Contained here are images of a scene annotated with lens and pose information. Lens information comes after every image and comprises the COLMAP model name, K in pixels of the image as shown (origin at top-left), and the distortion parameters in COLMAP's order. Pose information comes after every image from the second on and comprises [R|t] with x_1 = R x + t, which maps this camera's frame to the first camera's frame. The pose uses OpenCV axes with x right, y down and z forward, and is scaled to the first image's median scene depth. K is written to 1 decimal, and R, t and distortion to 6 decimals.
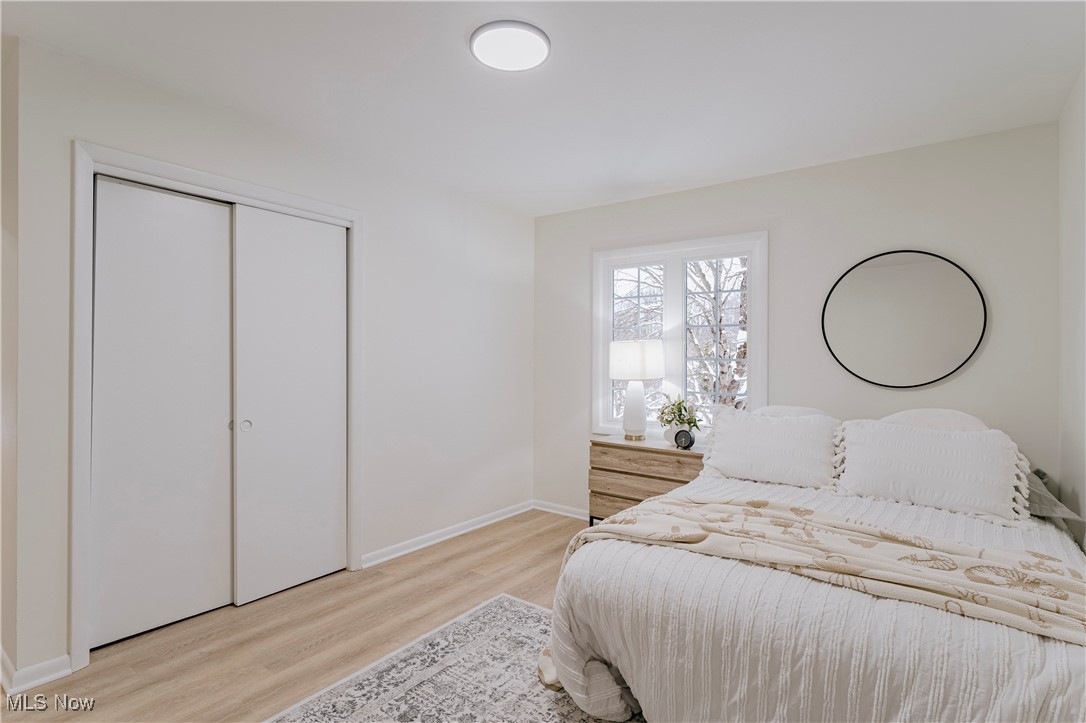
lens RADIAL K [[535.3, 0, 541.6], [0, 535.3, 360.4], [0, 0, 1]] dist [-0.002507, -0.000350]
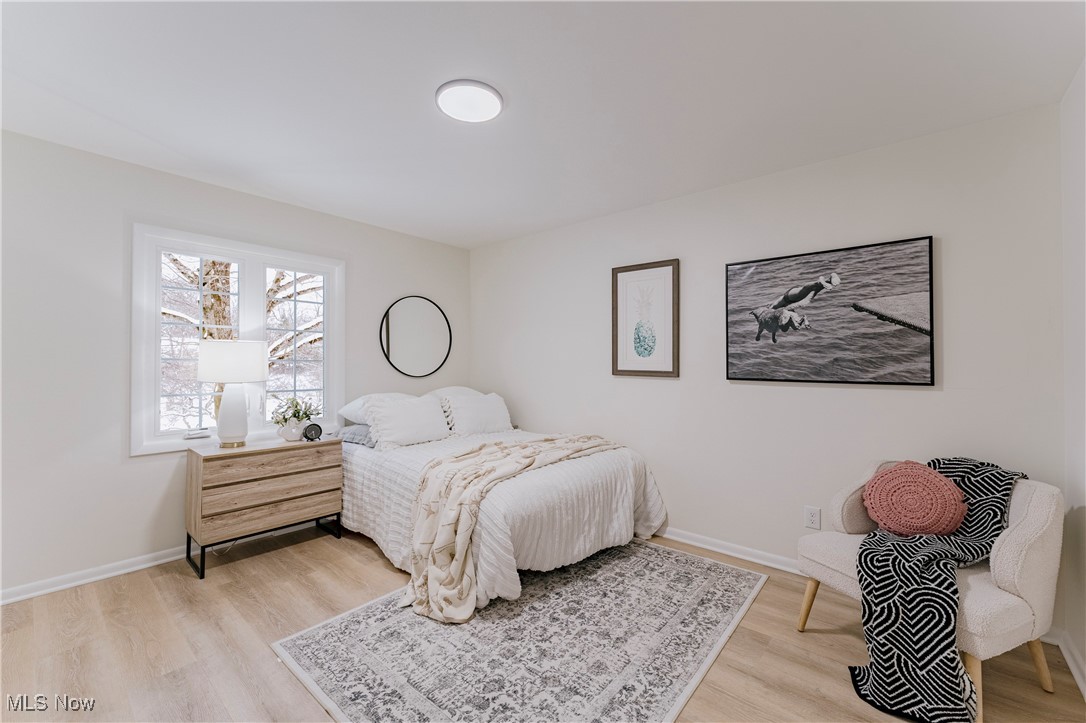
lens RADIAL K [[437.8, 0, 541.7], [0, 437.8, 361.0], [0, 0, 1]] dist [-0.002477, -0.000213]
pose [[0.073729, -0.005904, 0.997261, -0.609642], [0.002518, 0.999980, 0.005734, -0.004349], [-0.997275, 0.002089, 0.073742, 0.457054]]
